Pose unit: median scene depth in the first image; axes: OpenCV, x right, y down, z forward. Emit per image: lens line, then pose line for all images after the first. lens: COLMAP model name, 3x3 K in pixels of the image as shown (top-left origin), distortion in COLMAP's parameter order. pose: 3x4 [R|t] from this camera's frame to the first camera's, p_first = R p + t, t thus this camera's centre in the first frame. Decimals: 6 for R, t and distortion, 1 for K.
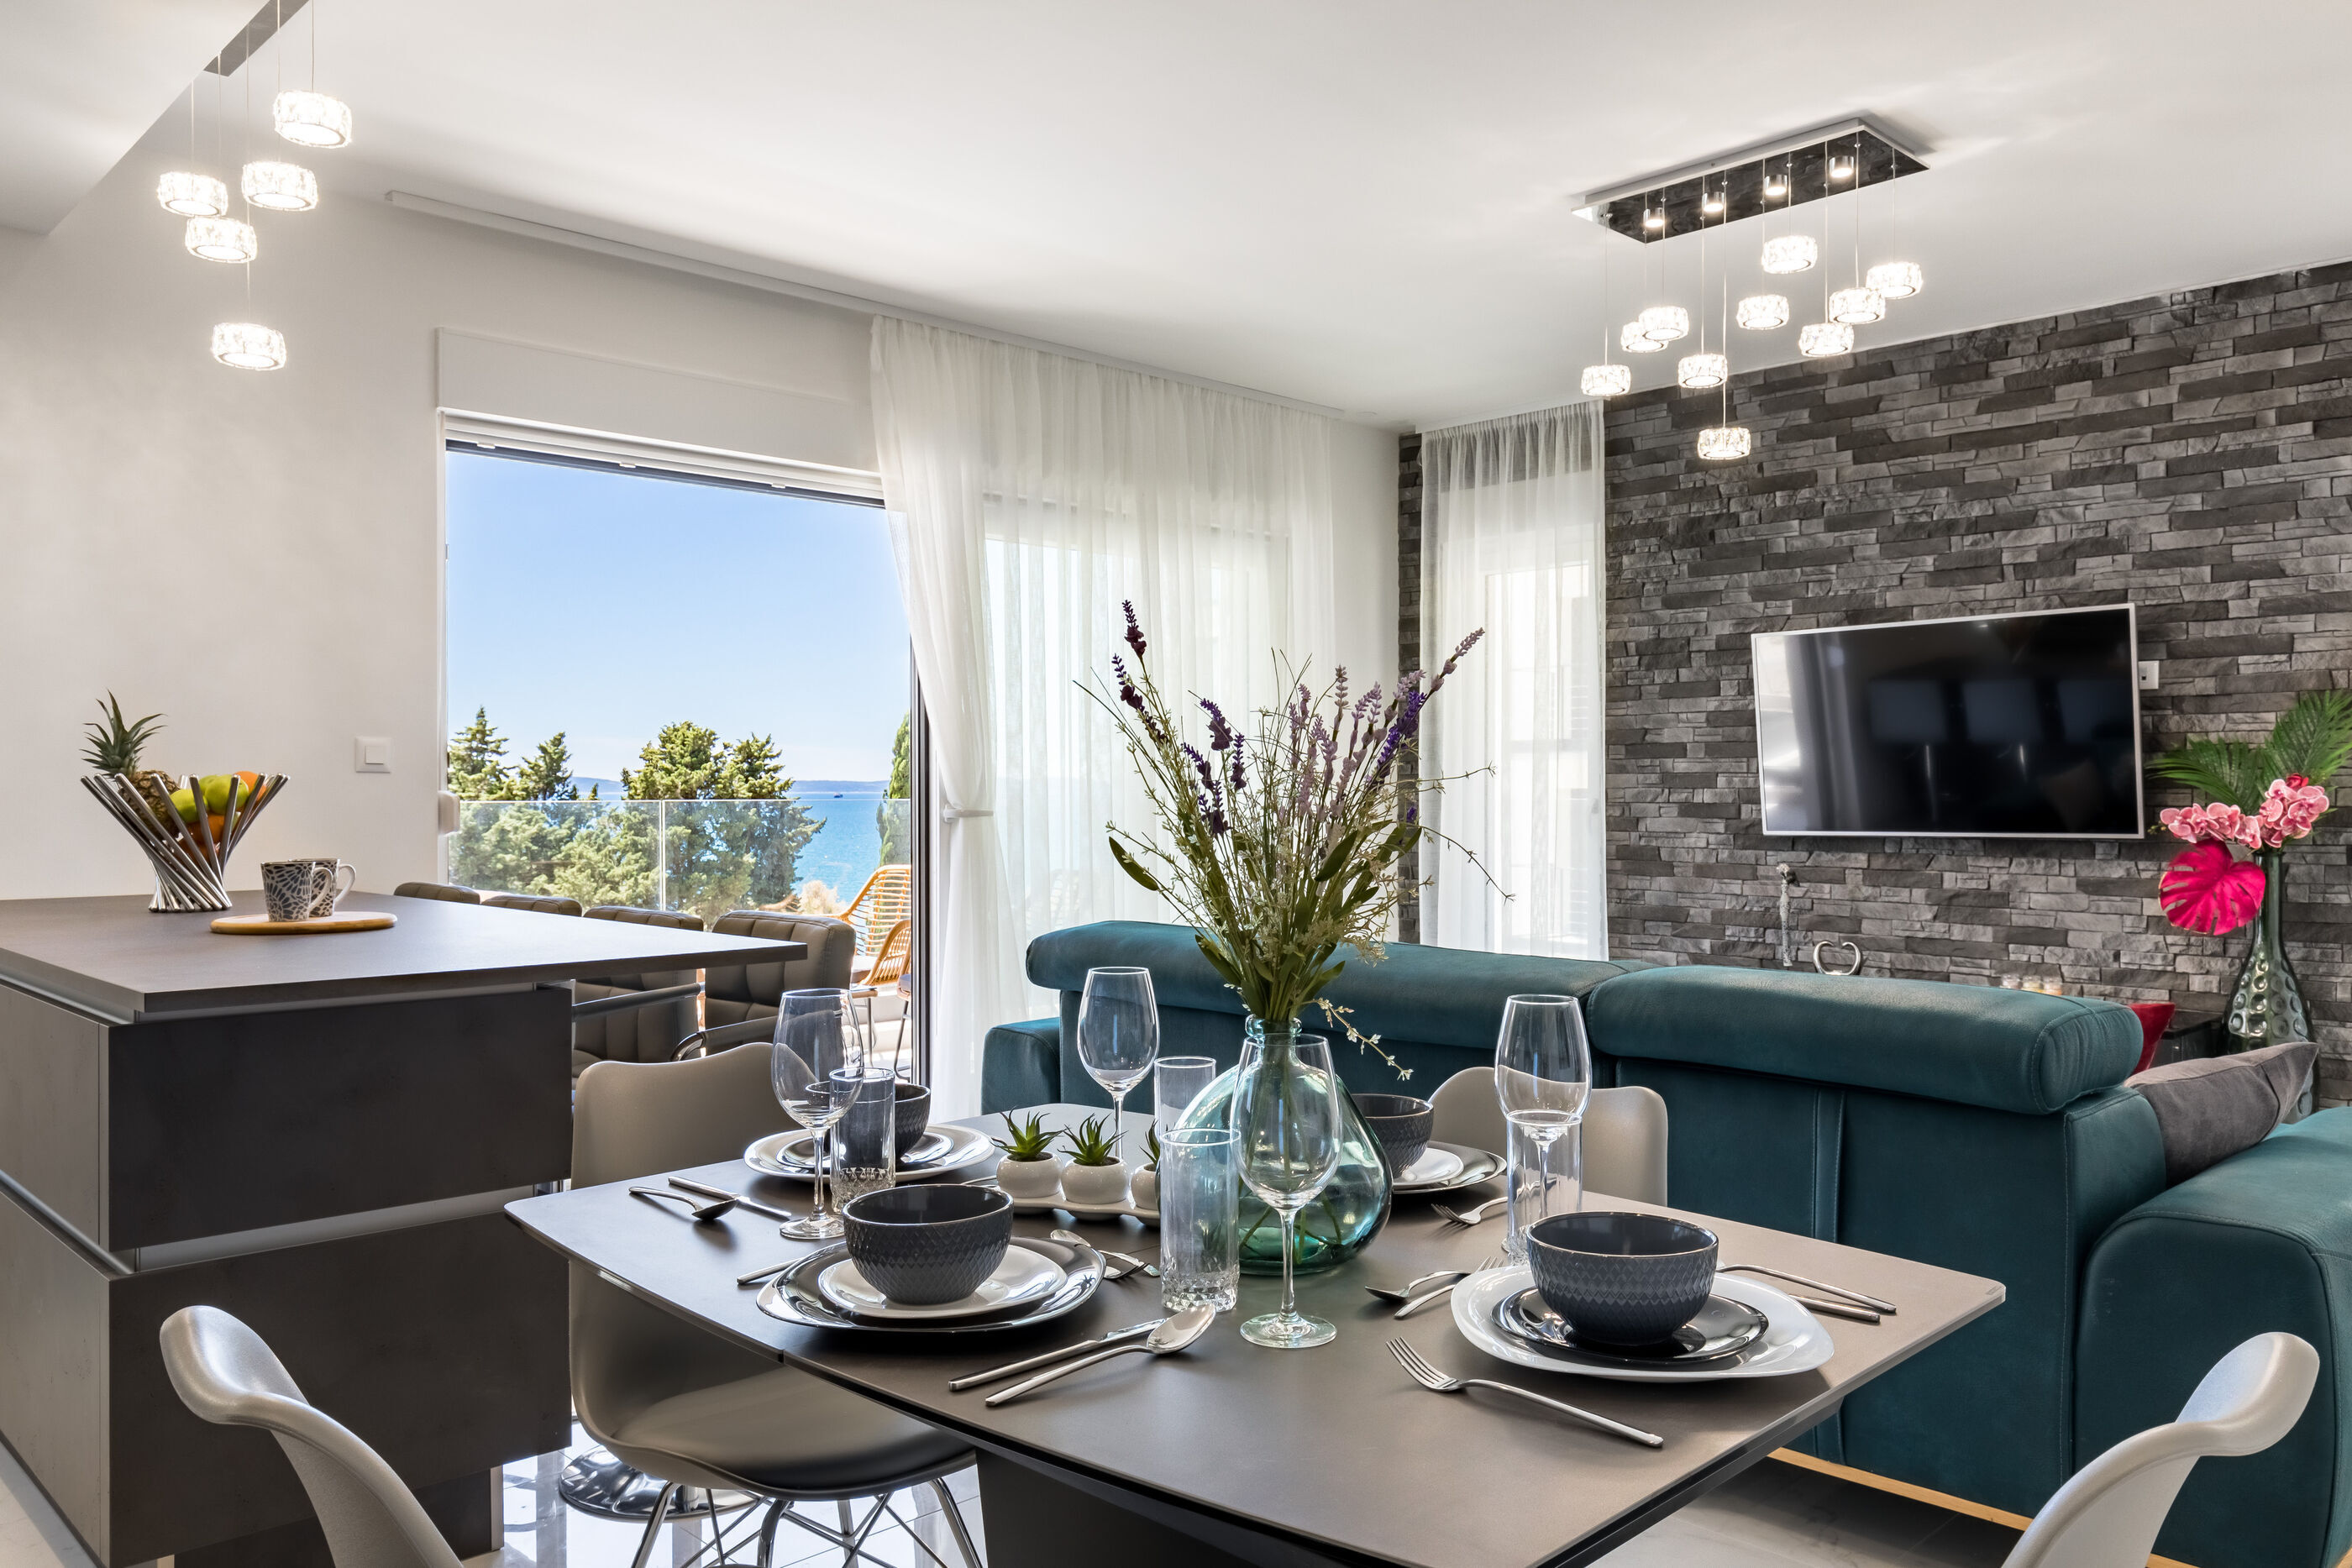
lens RADIAL K [[1711.1, 0, 1180.7], [0, 1711.1, 799.5], [0, 0, 1]] dist [0.000757, -0.002681]
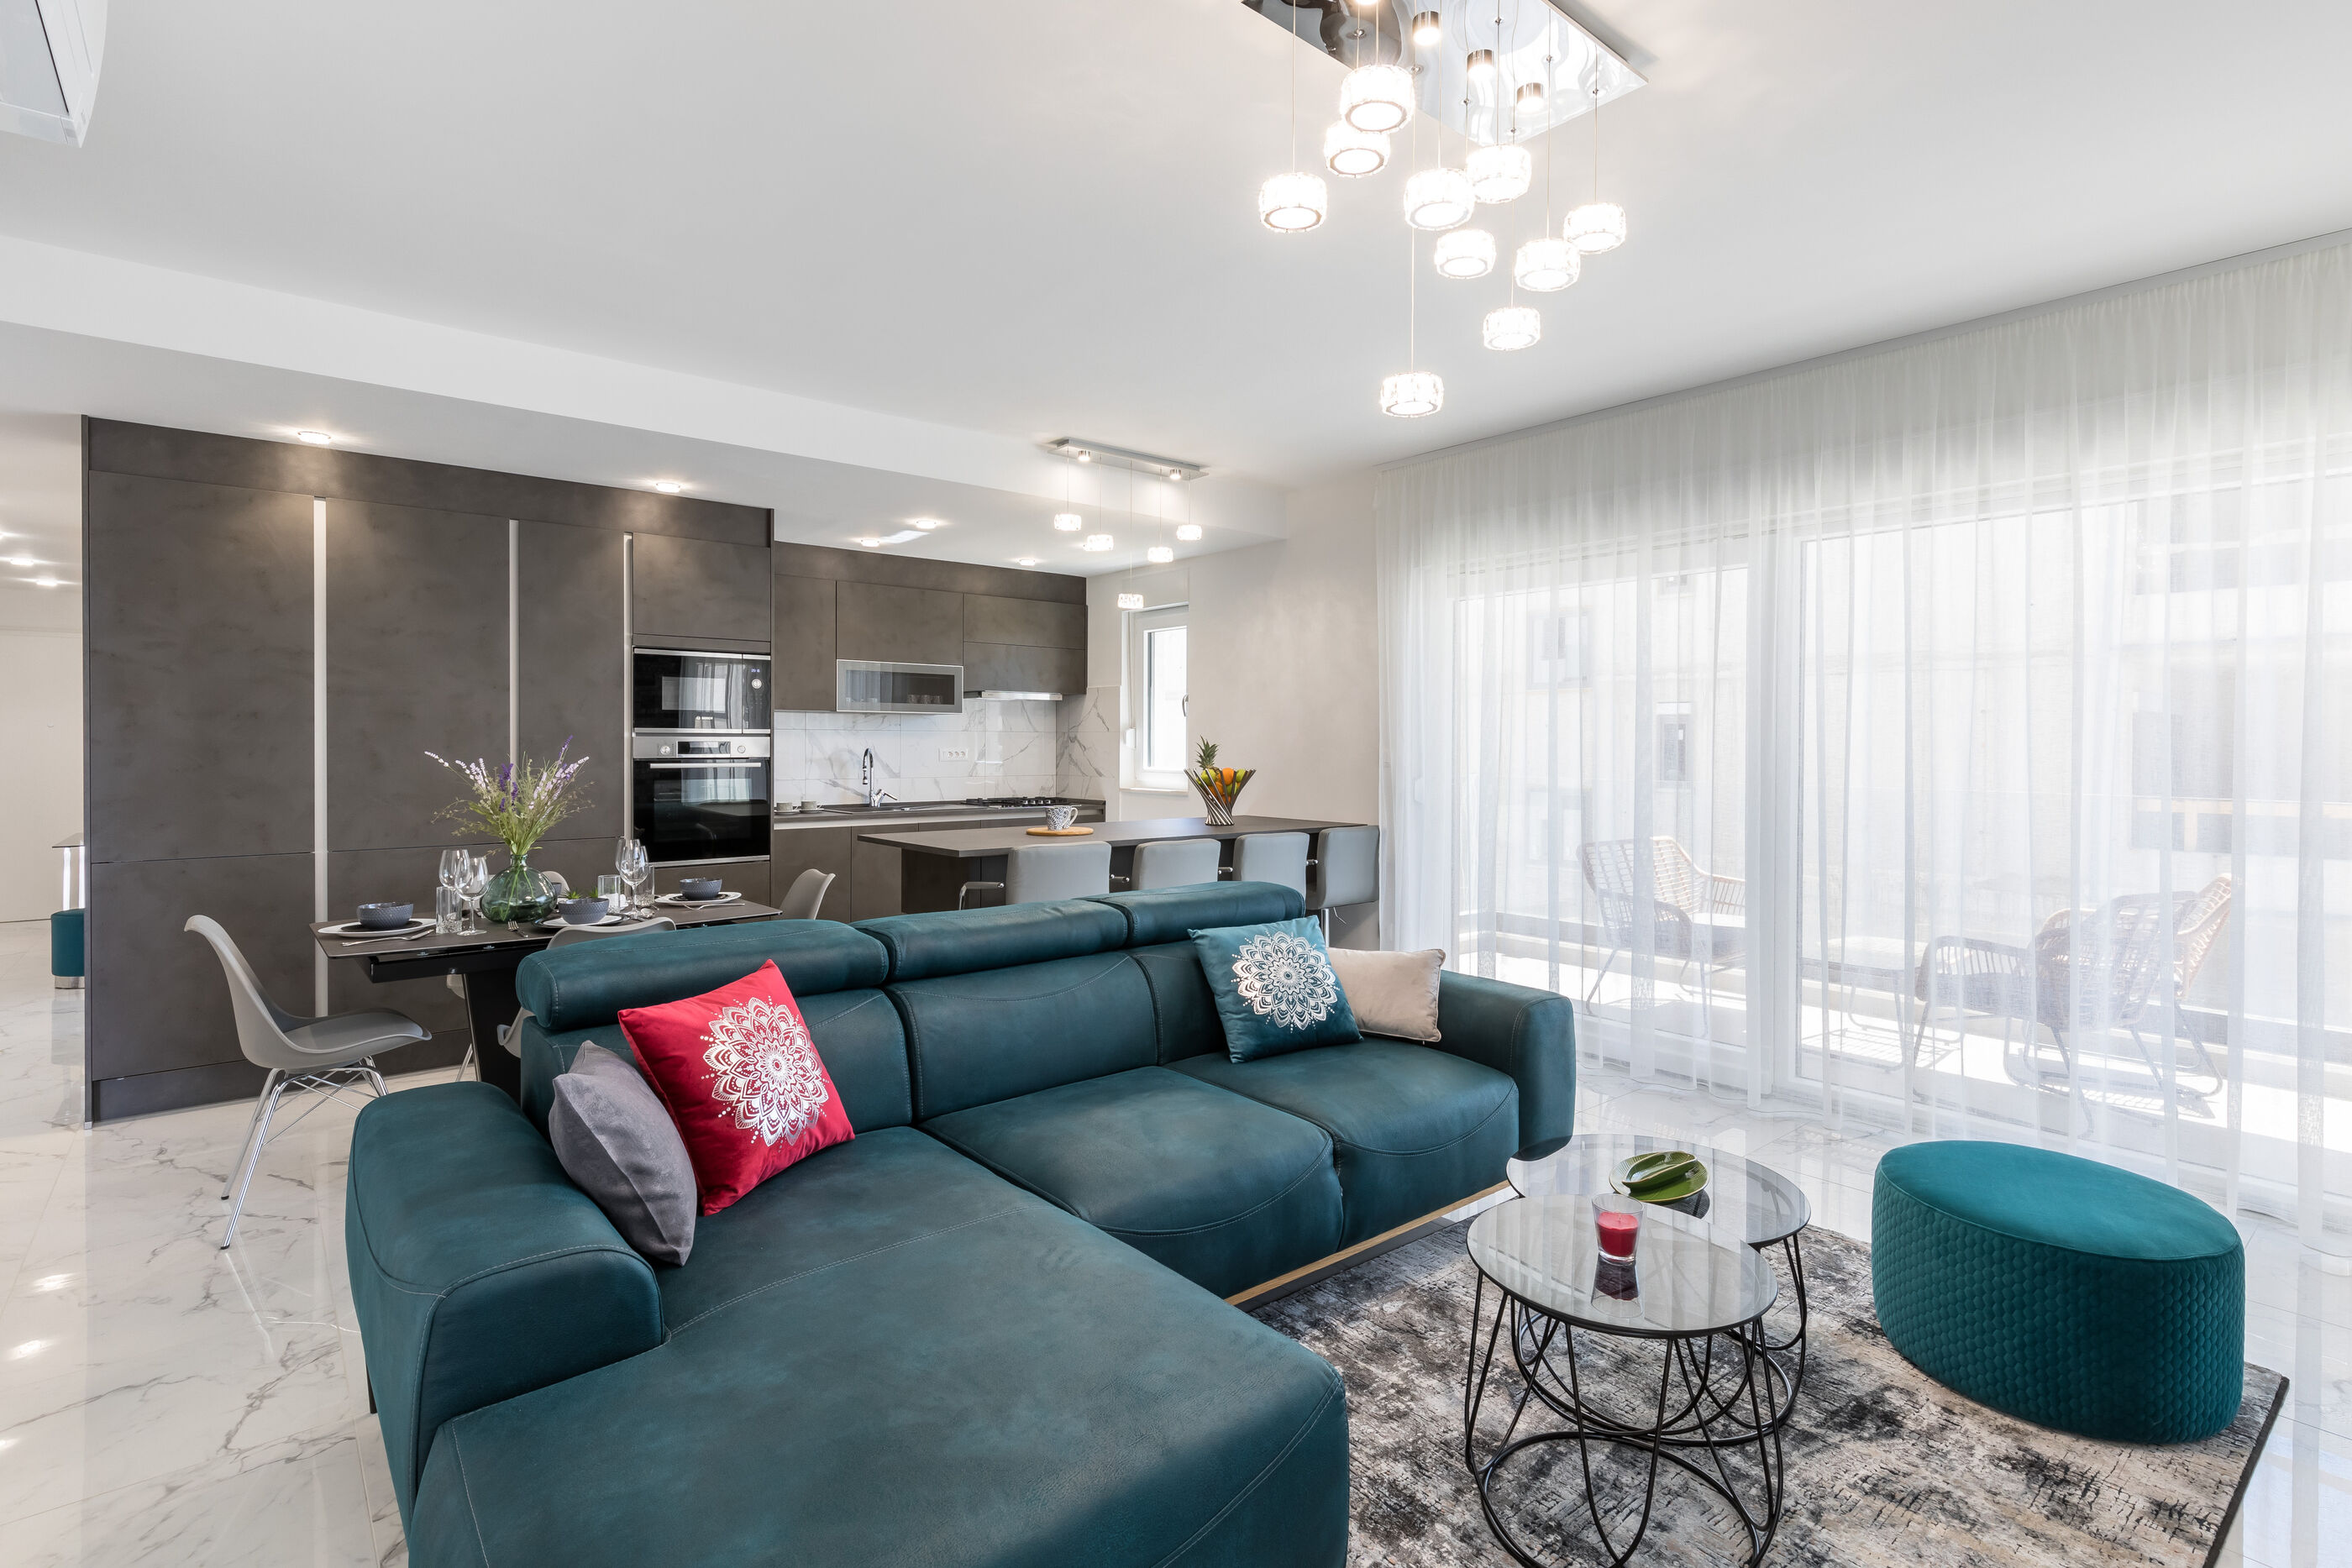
lens RADIAL K [[1121.6, 0, 1224.4], [0, 1121.6, 753.1], [0, 0, 1]] dist [0.010927, -0.003717]
pose [[-0.051676, 0.010906, -0.998604, 0.645148], [-0.010326, 0.999881, 0.011454, -0.034711], [0.998611, 0.010904, -0.051557, 0.756287]]
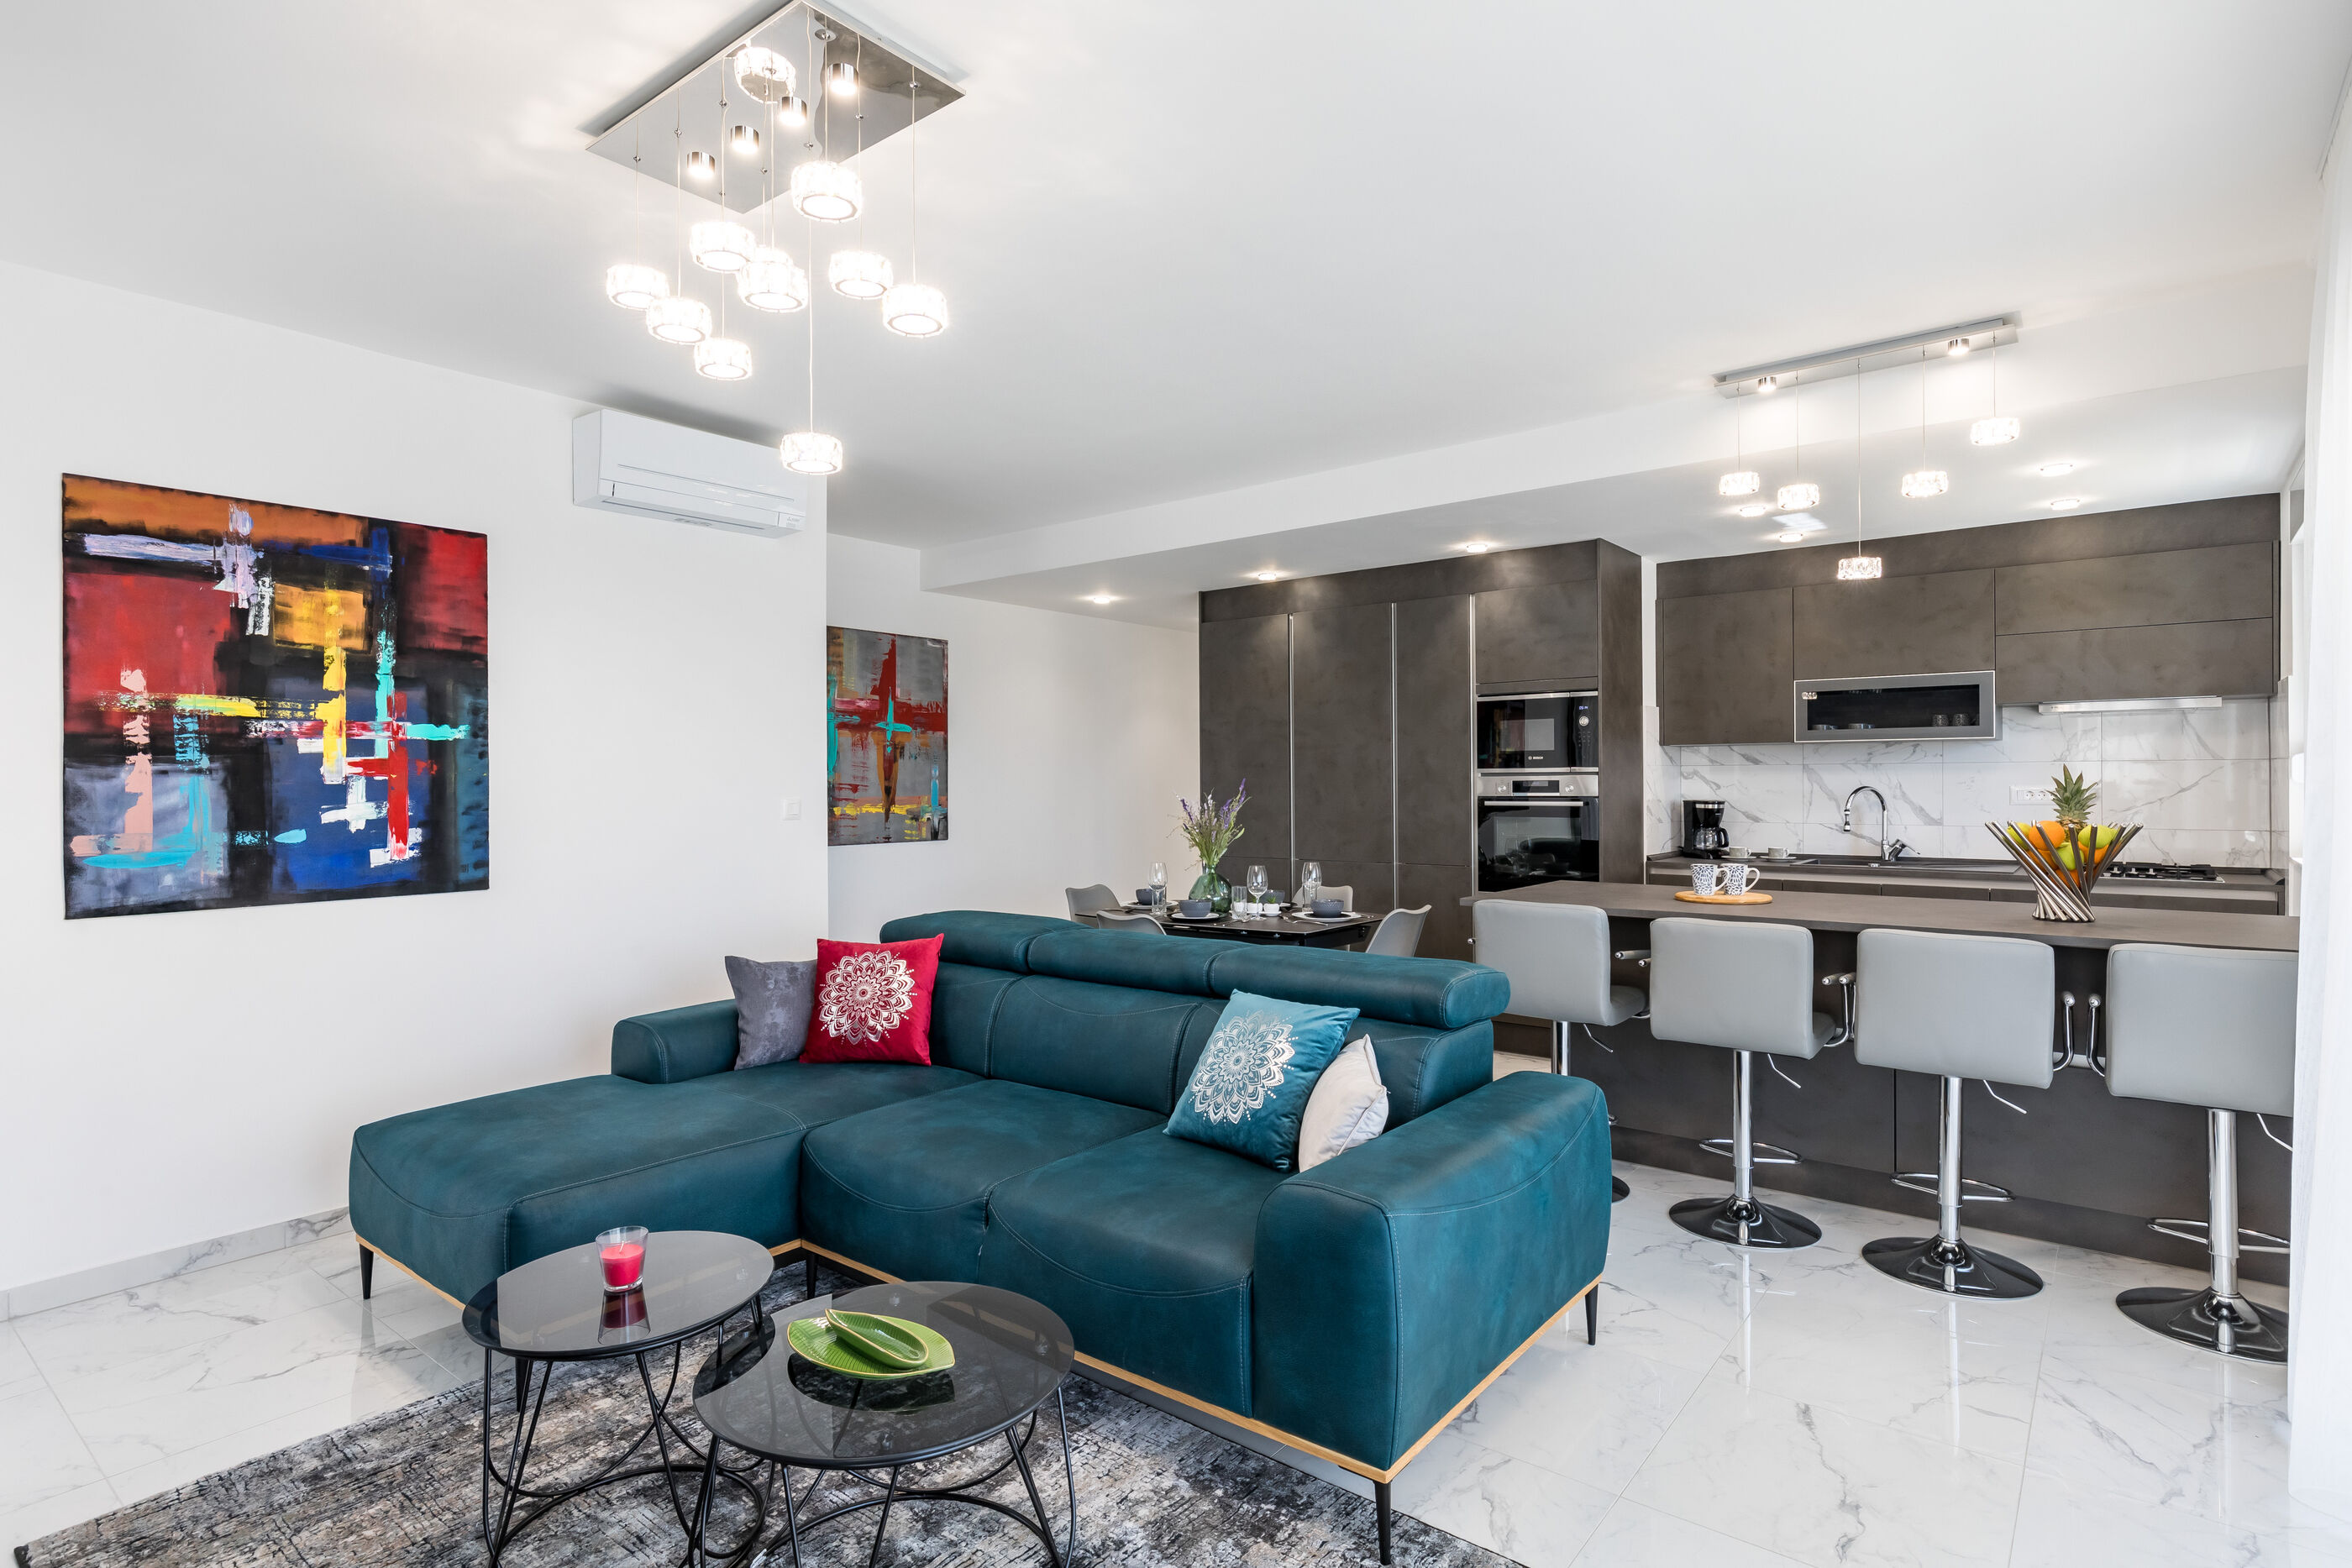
lens RADIAL K [[1198.6, 0, 1167.1], [0, 1198.6, 782.6], [0, 0, 1]] dist [-0.002426, -0.002274]
pose [[-0.992321, 0.008280, -0.123411, 0.166251], [0.007205, 0.999932, 0.009149, -0.039256], [0.123478, 0.008190, -0.992314, 1.264439]]
